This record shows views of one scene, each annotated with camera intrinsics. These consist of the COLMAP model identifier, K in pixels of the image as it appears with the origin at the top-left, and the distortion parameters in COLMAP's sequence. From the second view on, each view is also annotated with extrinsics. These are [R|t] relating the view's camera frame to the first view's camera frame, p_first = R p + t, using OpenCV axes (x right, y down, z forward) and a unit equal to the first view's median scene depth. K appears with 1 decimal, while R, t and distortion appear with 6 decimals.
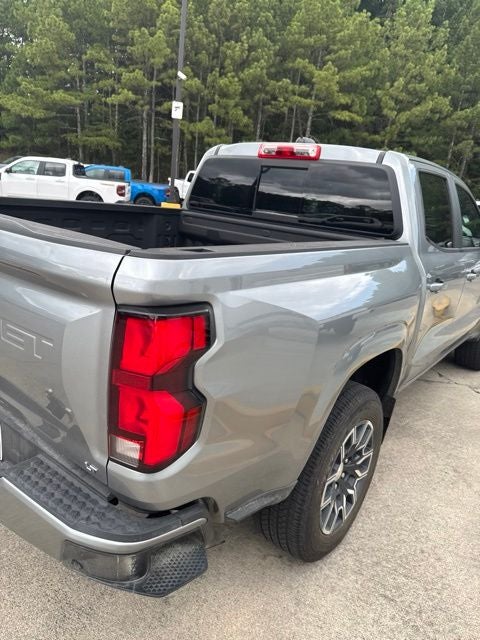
lens RADIAL K [[447.8, 0, 234.1], [0, 447.8, 312.3], [0, 0, 1]] dist [-0.007003, -0.005367]
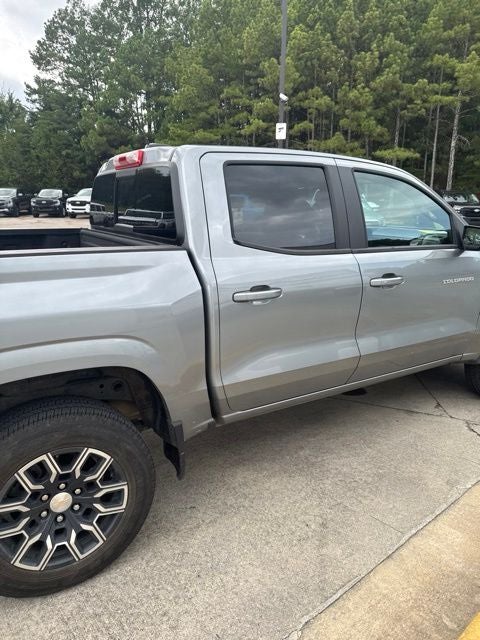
lens RADIAL K [[444.9, 0, 238.2], [0, 444.9, 312.7], [0, 0, 1]] dist [-0.004650, -0.005114]
pose [[0.939490, -0.020320, -0.341973, 0.061101], [0.006227, 0.999087, -0.042261, 0.000841], [0.342520, 0.037574, 0.938759, 0.018114]]
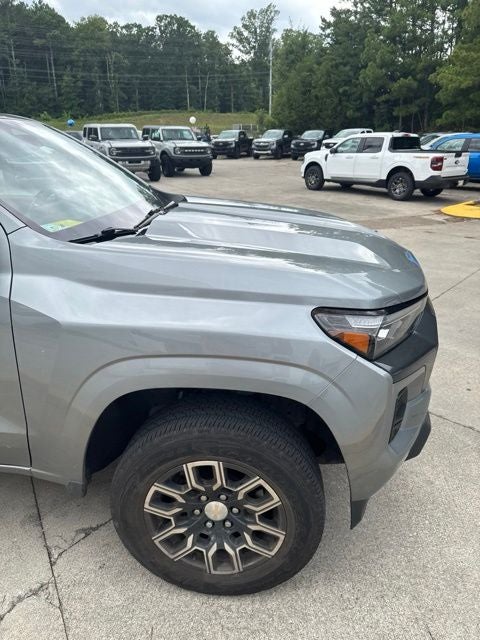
lens RADIAL K [[455.5, 0, 242.2], [0, 455.5, 321.3], [0, 0, 1]] dist [-0.019357, 0.000442]
pose [[0.563062, 0.201971, -0.801354, 0.134335], [-0.159128, 0.978027, 0.134690, -0.023917], [0.810950, 0.051679, 0.582829, 0.128838]]
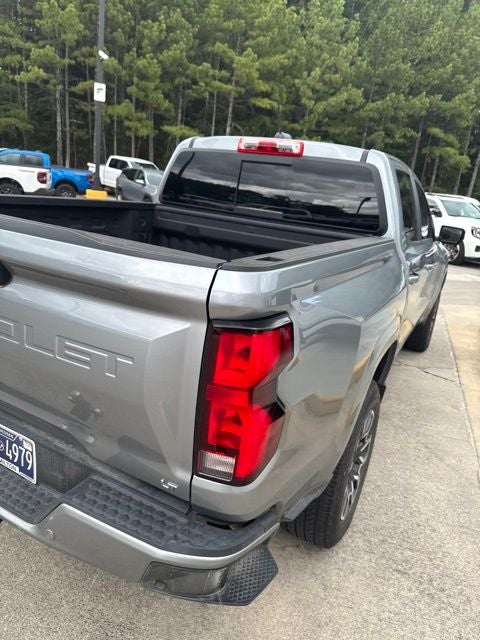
lens RADIAL K [[447.7, 0, 229.0], [0, 447.7, 316.8], [0, 0, 1]] dist [-0.002628, -0.008899]
pose [[0.986457, -0.040055, 0.159055, -0.013493], [0.034054, 0.998608, 0.040281, -0.002199], [-0.160447, -0.034319, 0.986448, 0.001218]]
